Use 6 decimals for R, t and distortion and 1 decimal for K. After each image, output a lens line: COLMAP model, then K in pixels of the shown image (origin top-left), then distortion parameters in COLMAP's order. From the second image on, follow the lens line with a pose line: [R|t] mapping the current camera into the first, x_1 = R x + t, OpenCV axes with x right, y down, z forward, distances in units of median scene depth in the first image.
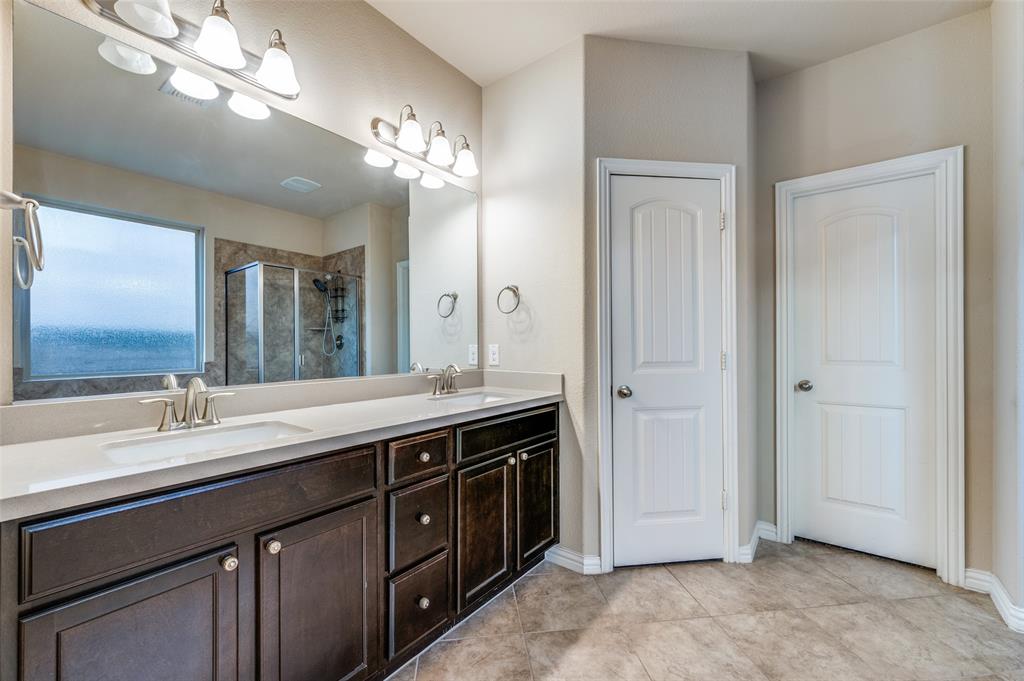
lens RADIAL K [[404.4, 0, 512.6], [0, 404.4, 342.7], [0, 0, 1]] dist [-0.000333, -0.000010]
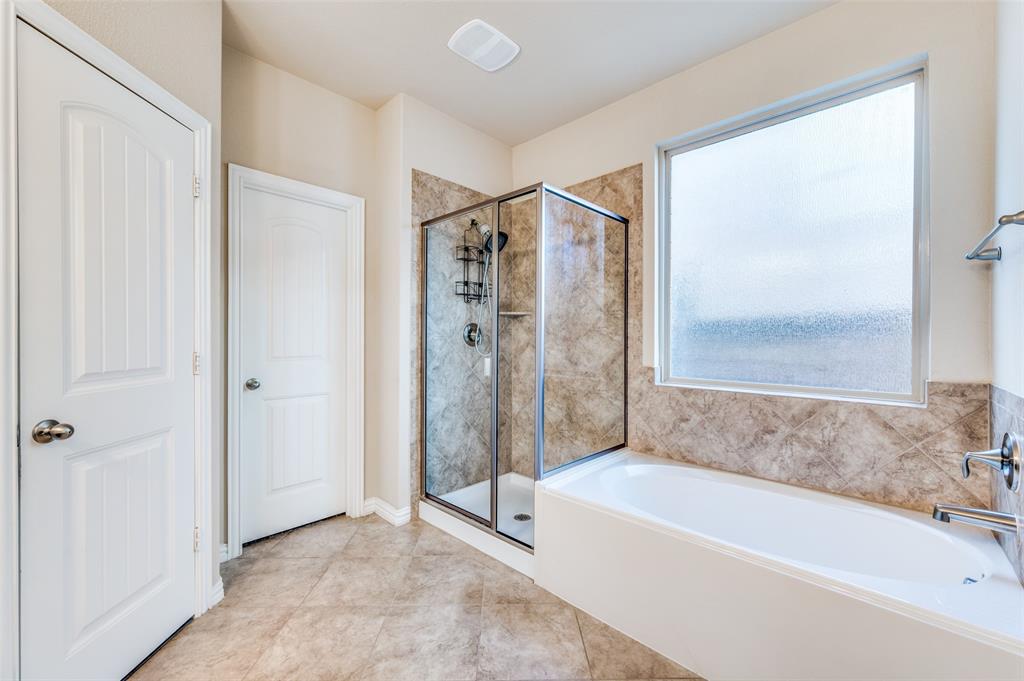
lens RADIAL K [[404.4, 0, 511.6], [0, 404.4, 339.0], [0, 0, 1]] dist [-0.000333, -0.000010]
pose [[0.114039, -0.000698, 0.993476, -0.197482], [-0.004007, 0.999991, 0.001162, -0.007457], [-0.993468, -0.004114, 0.114036, 0.309528]]
